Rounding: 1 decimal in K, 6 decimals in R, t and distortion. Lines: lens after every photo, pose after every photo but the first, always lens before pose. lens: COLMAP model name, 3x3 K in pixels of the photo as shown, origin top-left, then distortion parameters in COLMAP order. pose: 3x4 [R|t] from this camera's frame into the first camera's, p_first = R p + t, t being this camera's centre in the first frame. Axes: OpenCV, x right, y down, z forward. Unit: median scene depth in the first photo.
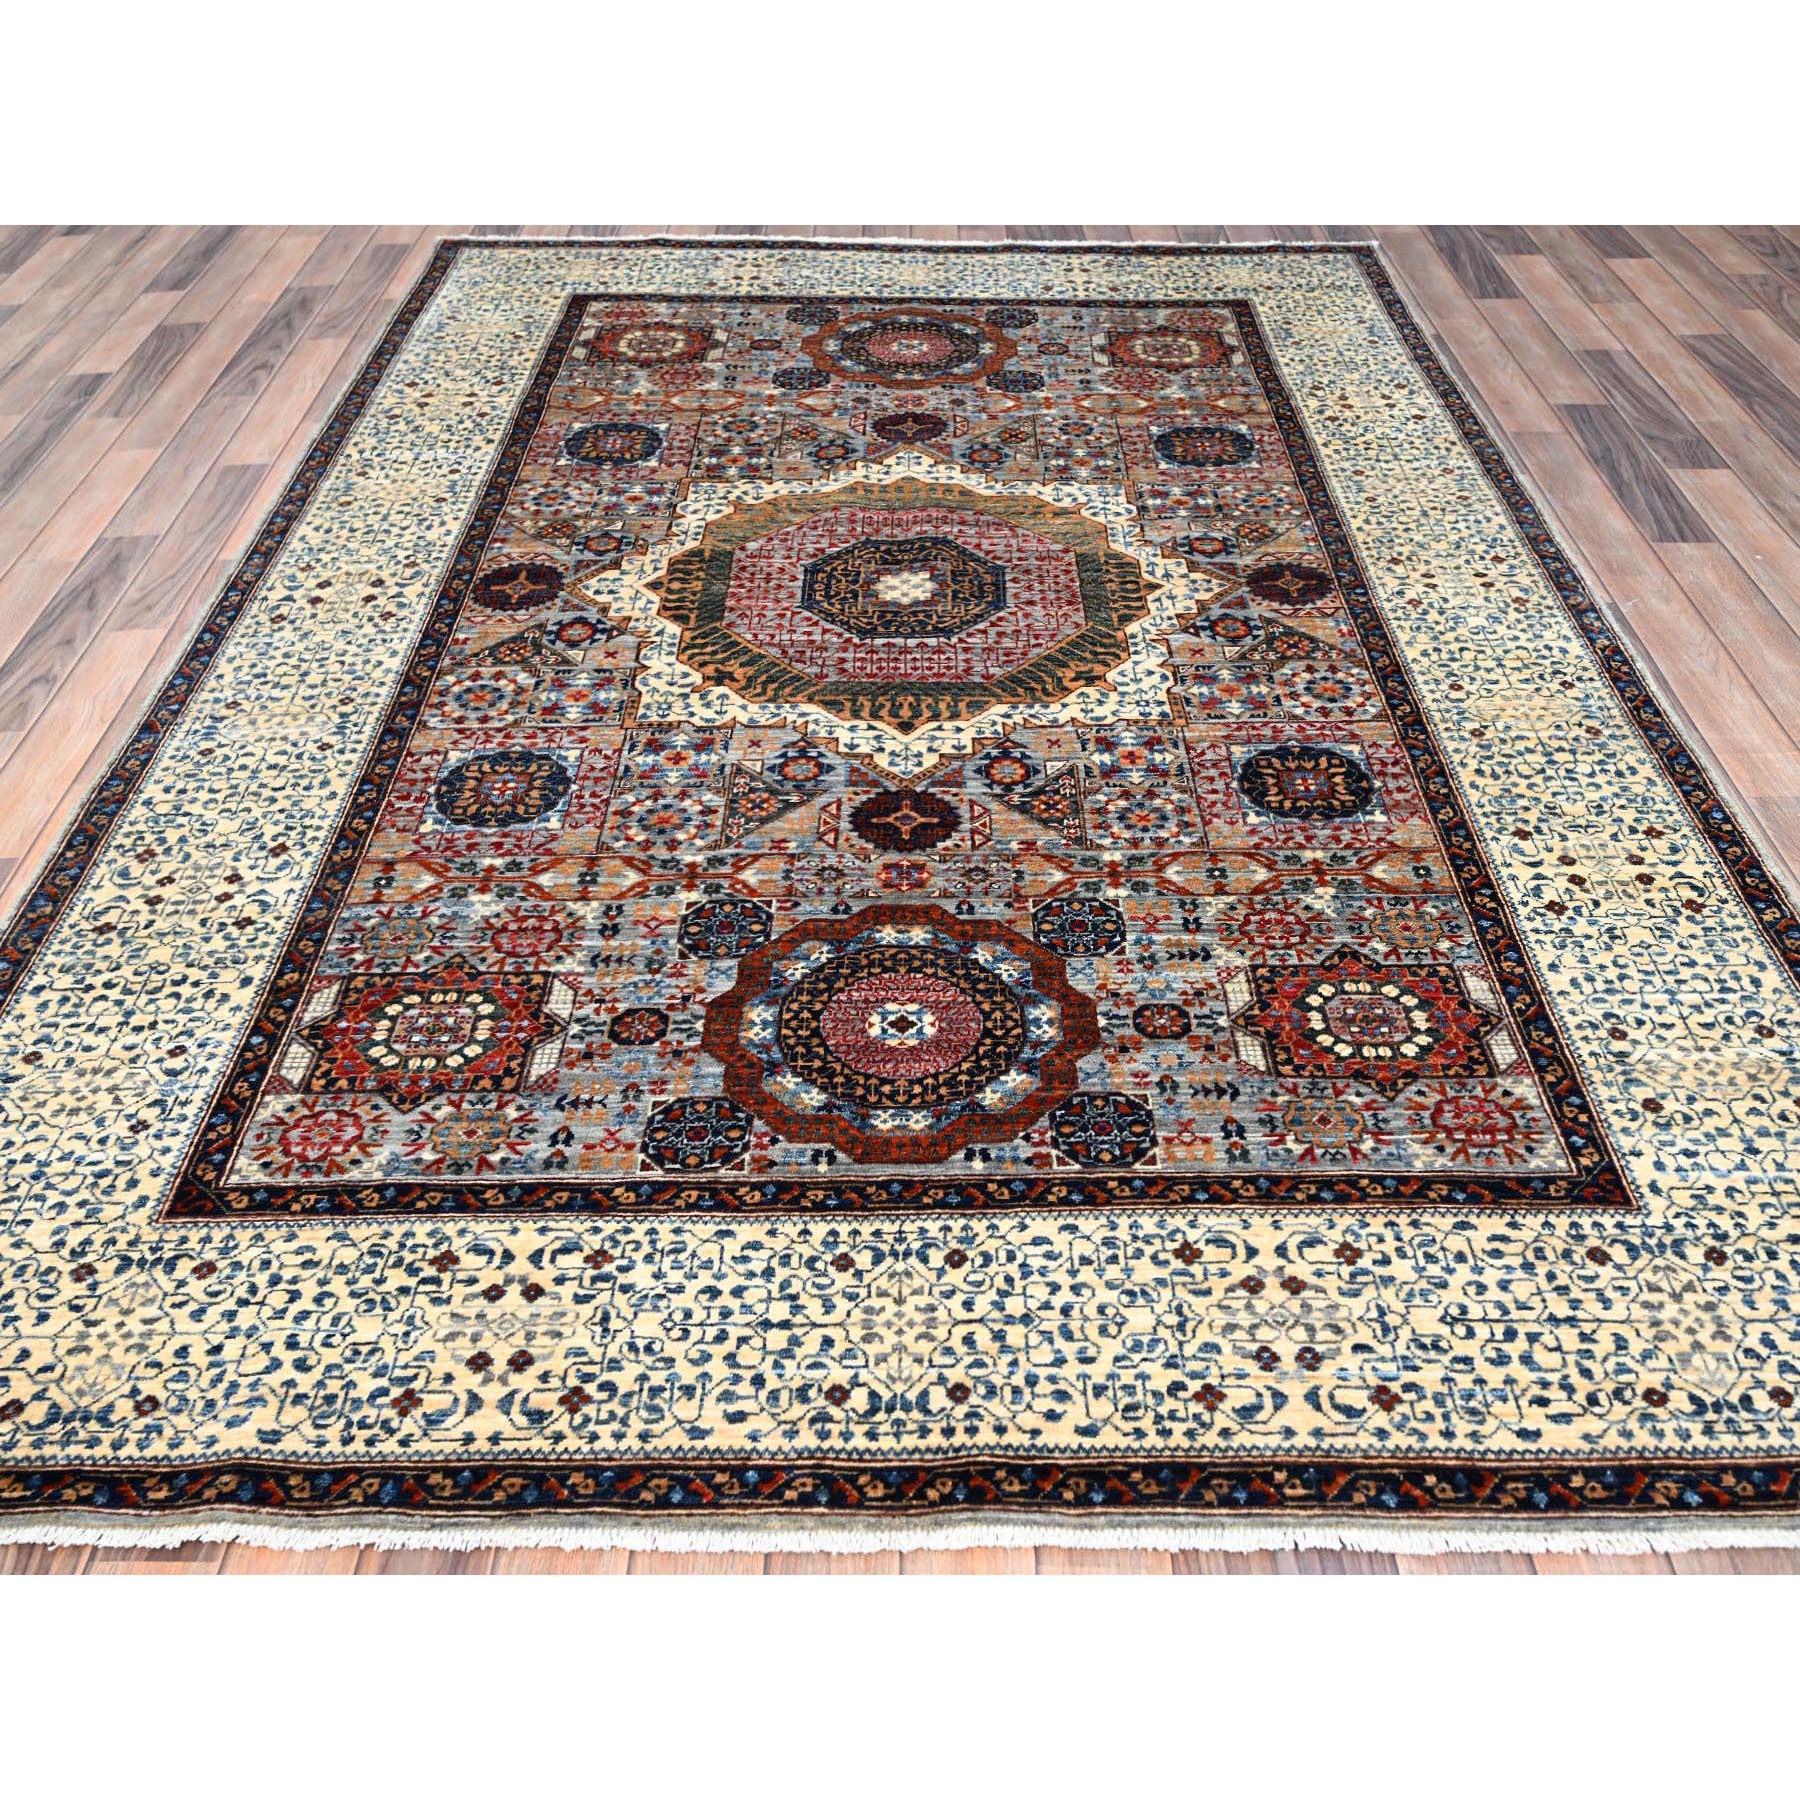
lens RADIAL K [[1874.4, 0, 900.0], [0, 1874.4, 900.0], [0, 0, 1]] dist [0.005460, 0.018361]
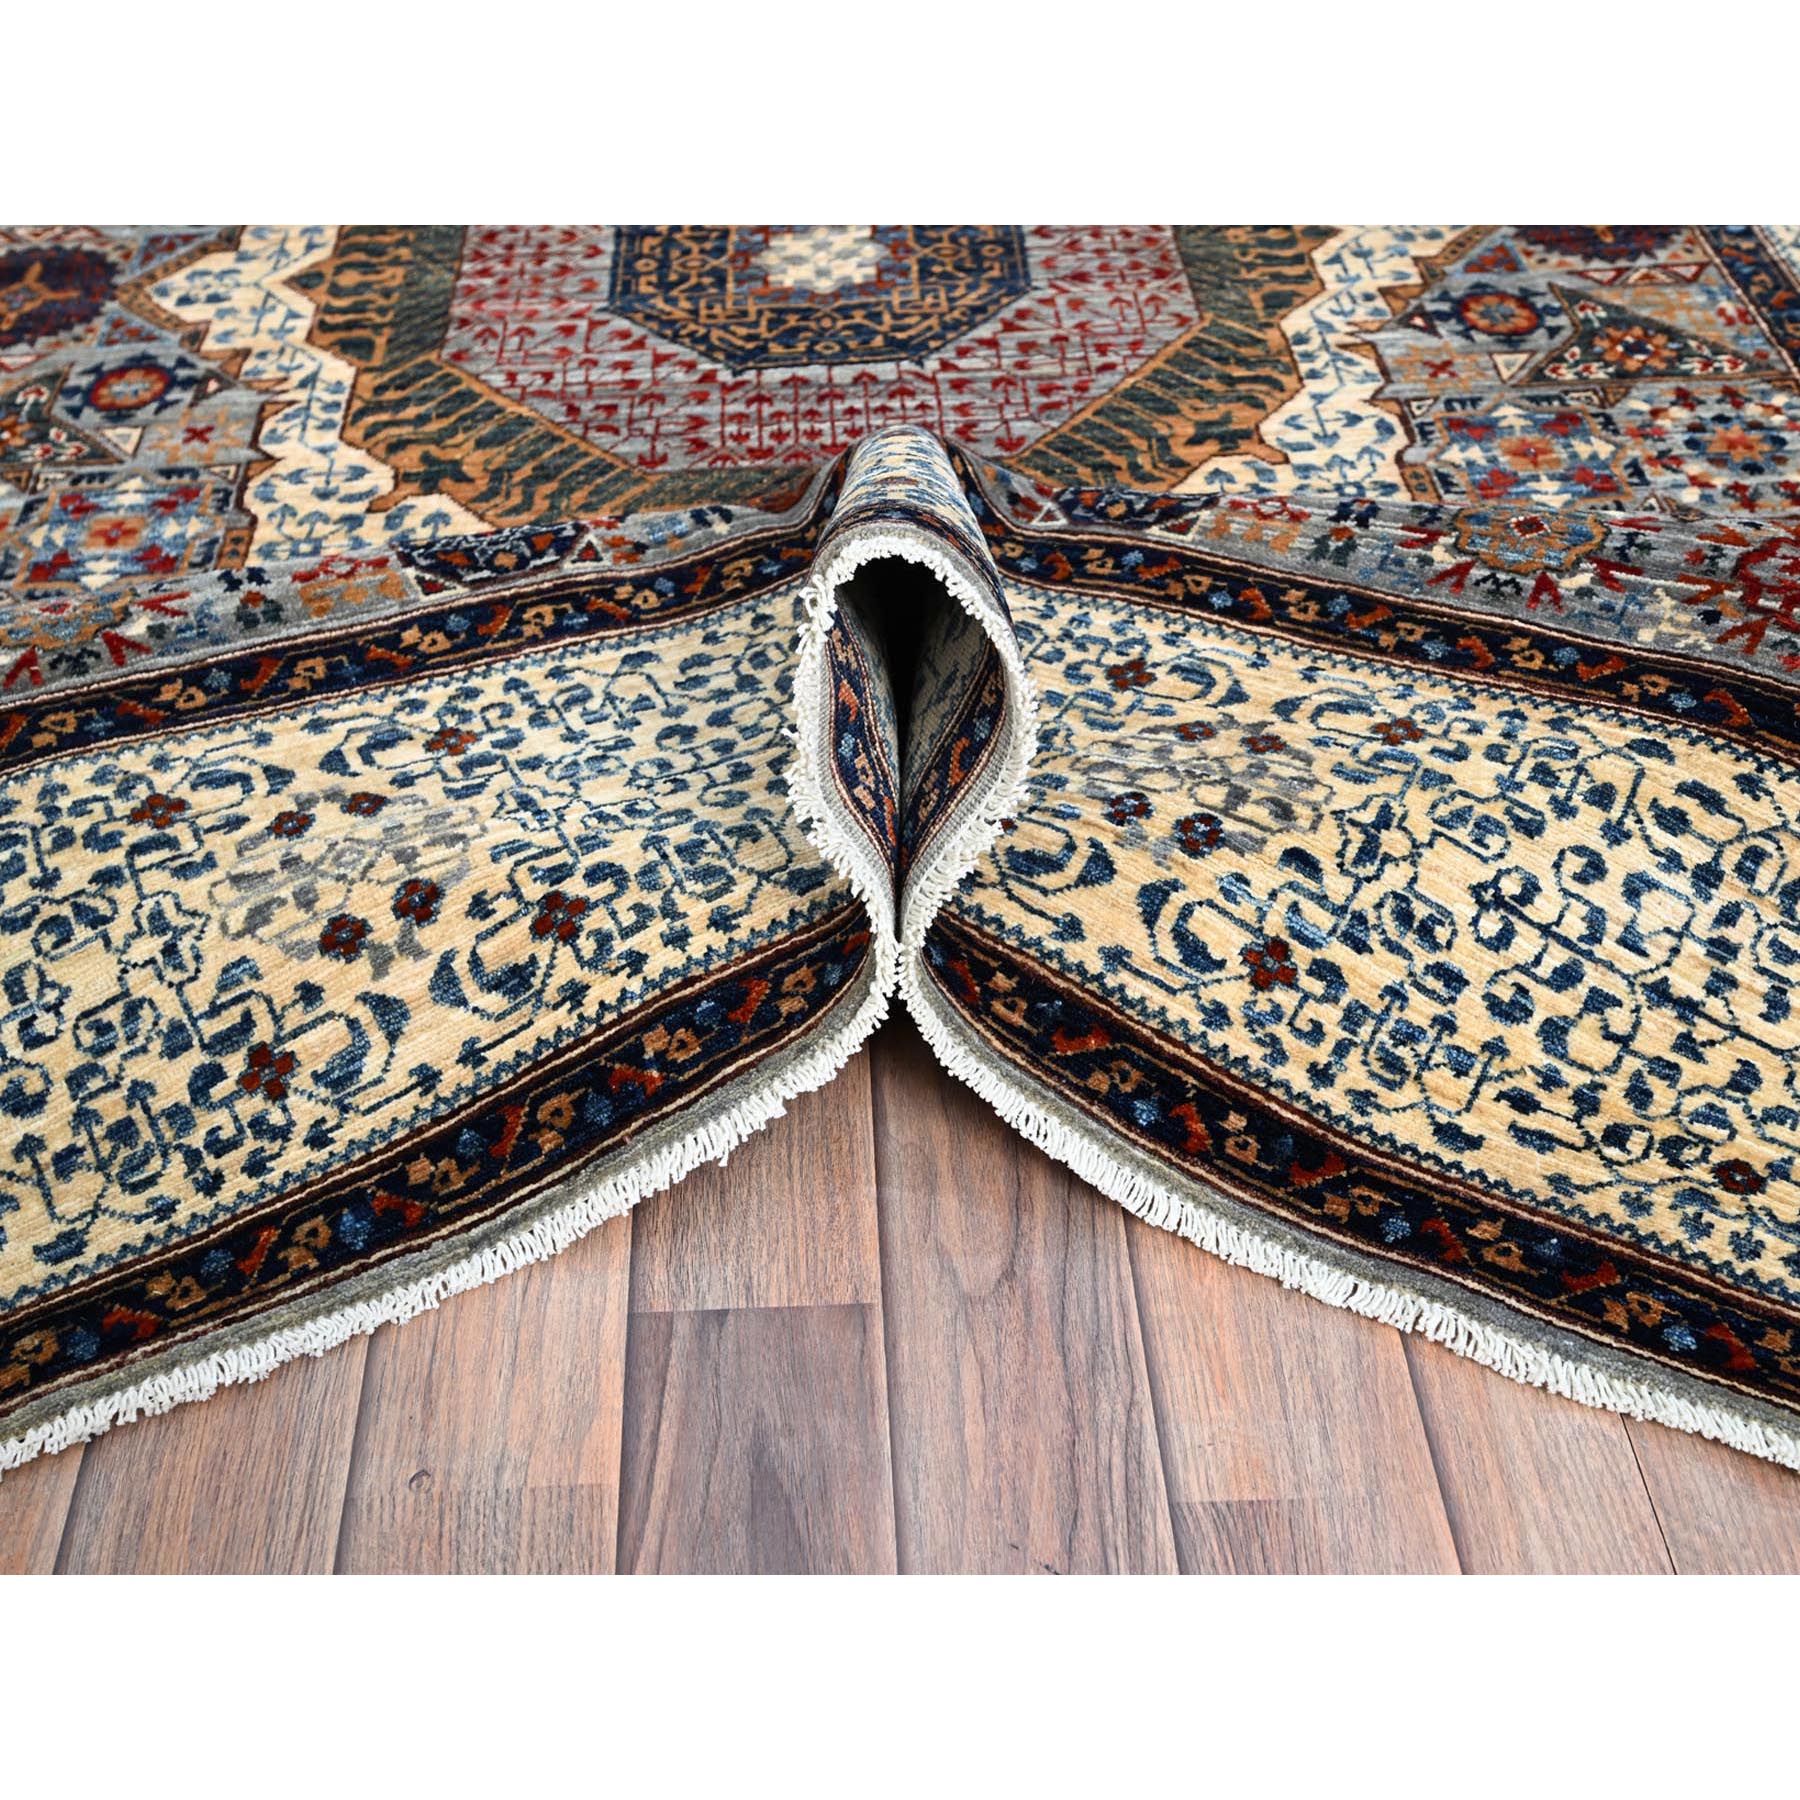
lens RADIAL K [[2081.6, 0, 952.2], [0, 2081.6, 900.7], [0, 0, 1]] dist [-0.014979, -0.013752]
pose [[0.997047, -0.060284, 0.047578, 0.000833], [0.054106, 0.991066, 0.121902, -0.070253], [-0.054502, -0.118968, 0.991401, 0.474755]]
